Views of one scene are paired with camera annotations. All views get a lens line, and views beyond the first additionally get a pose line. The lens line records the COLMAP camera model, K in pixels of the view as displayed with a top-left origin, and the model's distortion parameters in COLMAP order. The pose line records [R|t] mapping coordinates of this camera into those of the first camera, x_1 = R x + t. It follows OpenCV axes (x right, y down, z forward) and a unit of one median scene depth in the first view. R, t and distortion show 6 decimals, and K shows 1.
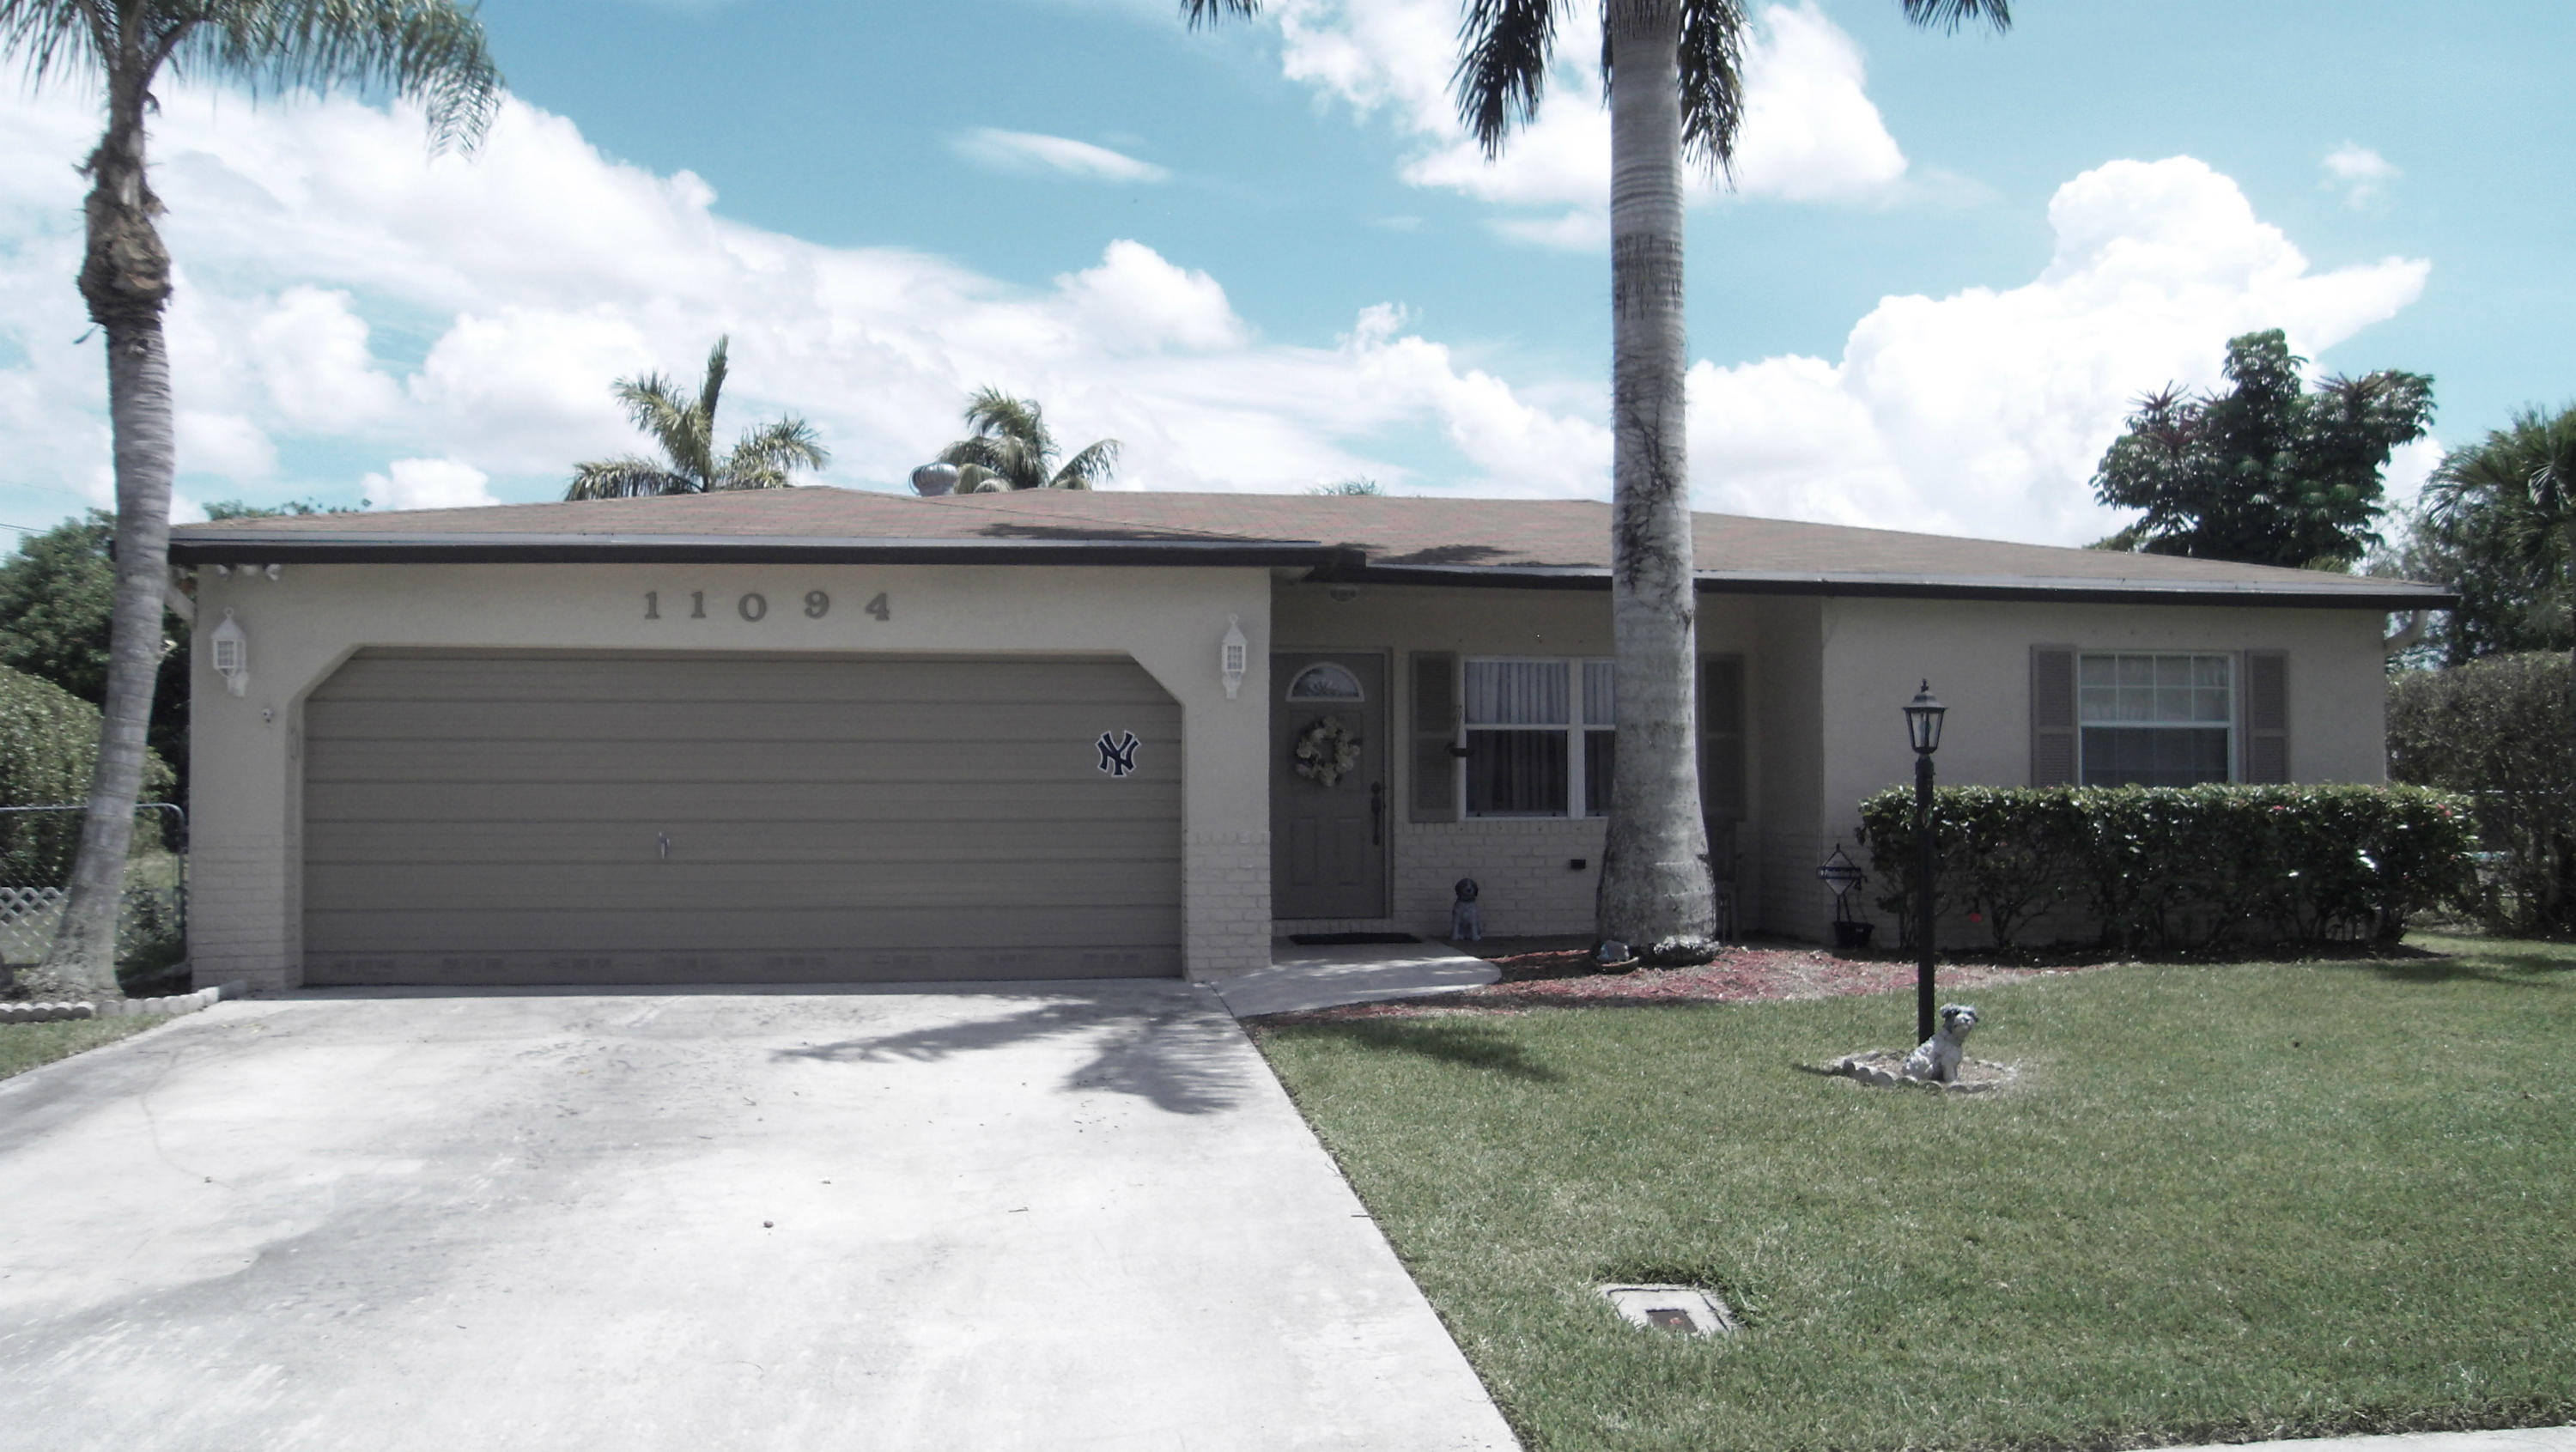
lens RADIAL K [[1900.1, 0, 1302.2], [0, 1900.1, 730.0], [0, 0, 1]] dist [-0.067382, 0.022353]
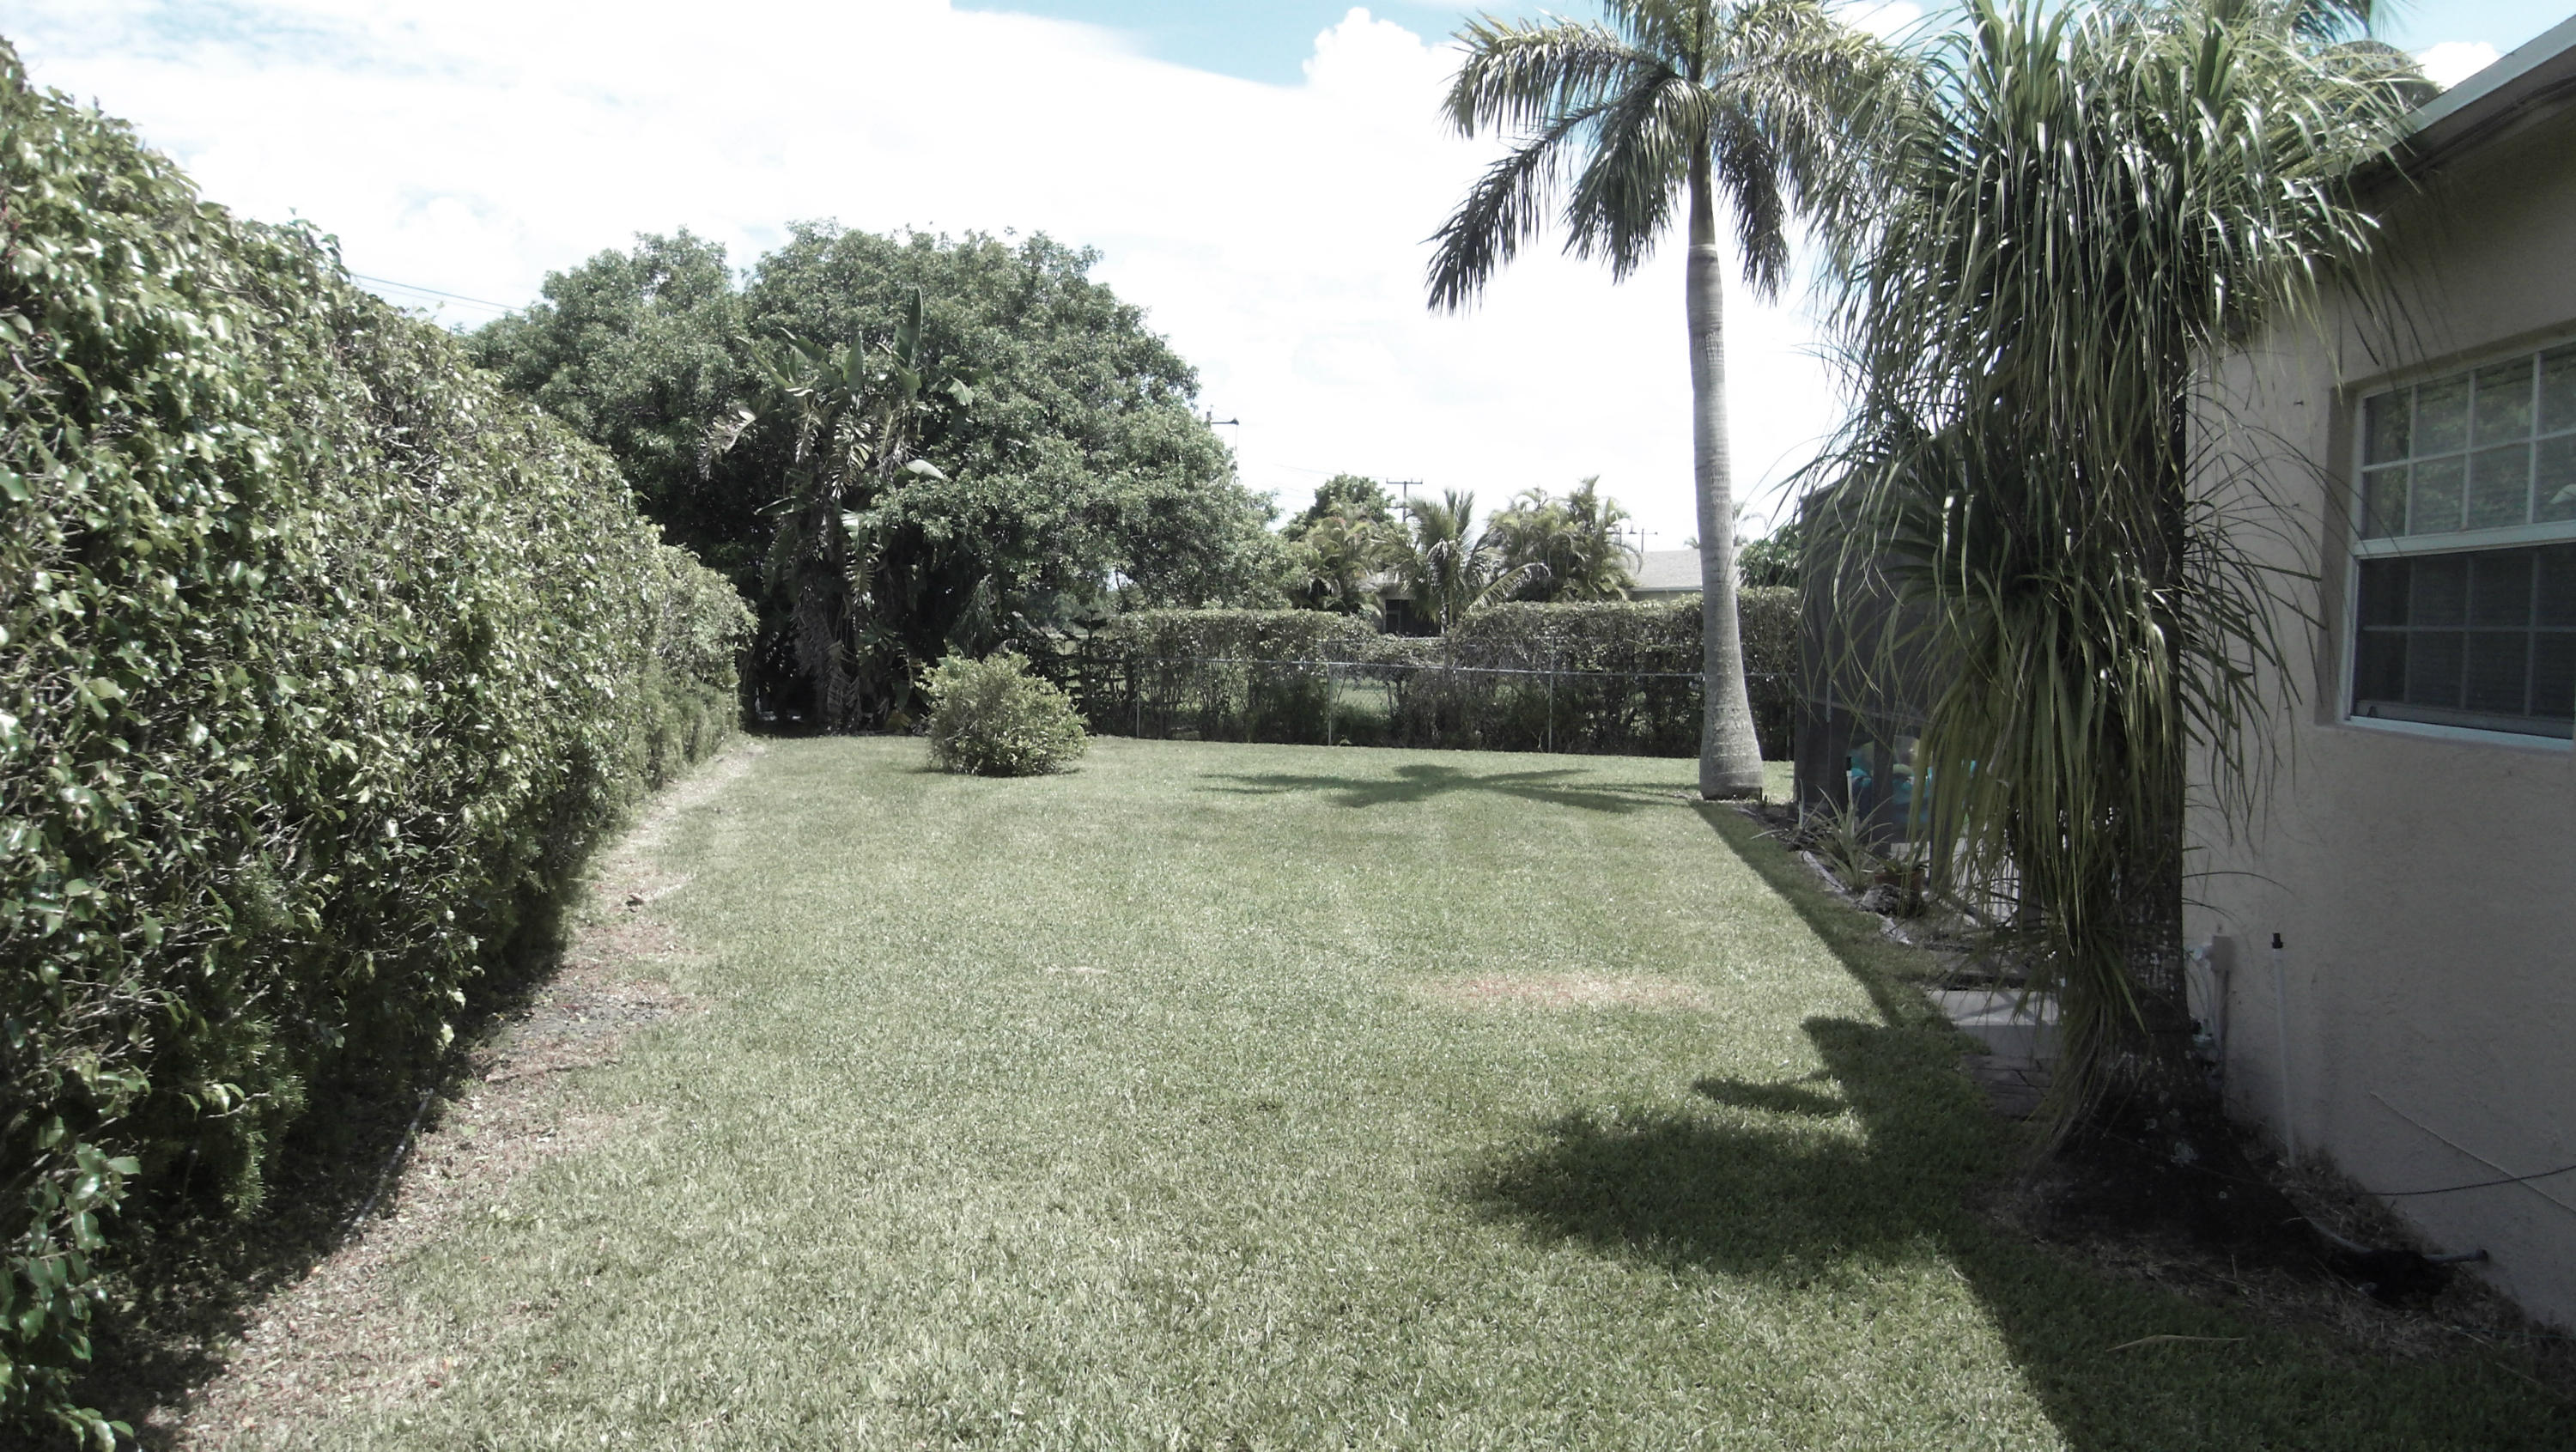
lens RADIAL K [[1899.5, 0, 1303.2], [0, 1899.5, 755.4], [0, 0, 1]] dist [-0.083365, 0.041485]
pose [[0.968175, 0.033542, -0.248015, -0.810604], [-0.013337, 0.996485, 0.082703, 0.044365], [0.249917, -0.076764, 0.965220, 1.289860]]
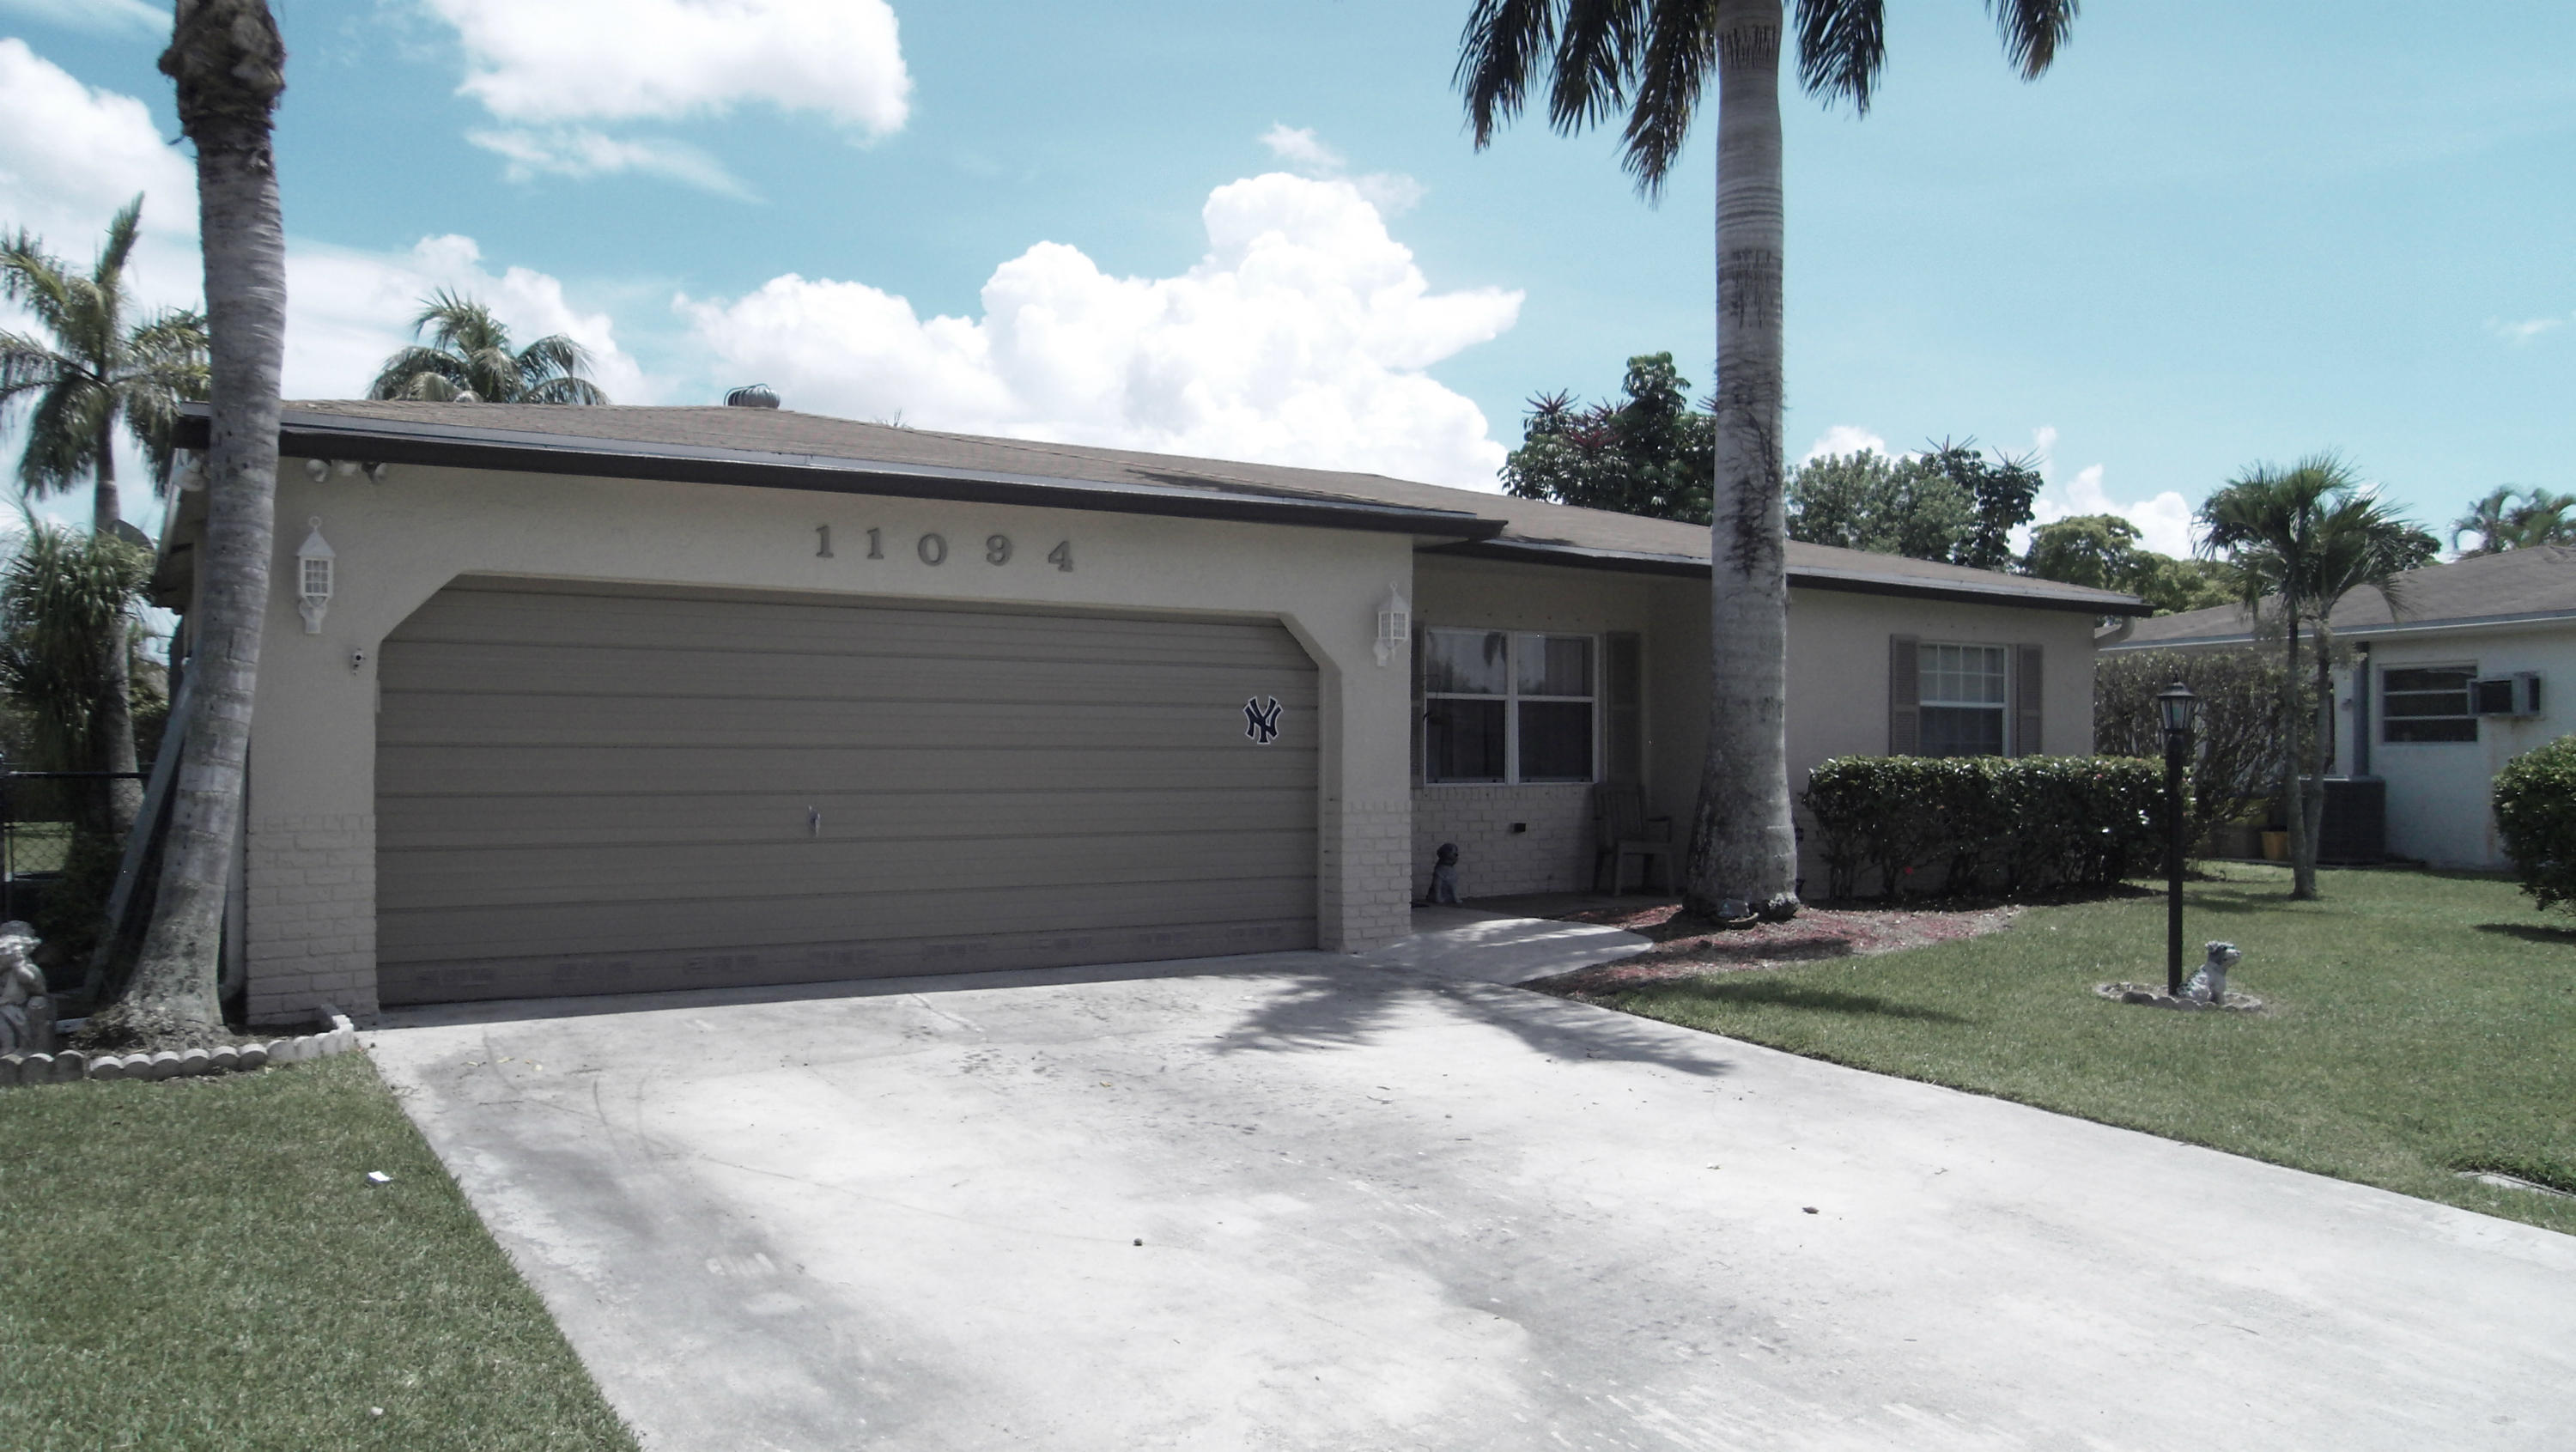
lens RADIAL K [[1906.5, 0, 1344.1], [0, 1906.5, 734.5], [0, 0, 1]] dist [-0.067493, 0.004250]
pose [[0.894613, 0.009068, 0.446749, -0.518459], [-0.020275, 0.999588, 0.020313, -0.000633], [-0.446381, -0.027230, 0.894429, 0.124055]]
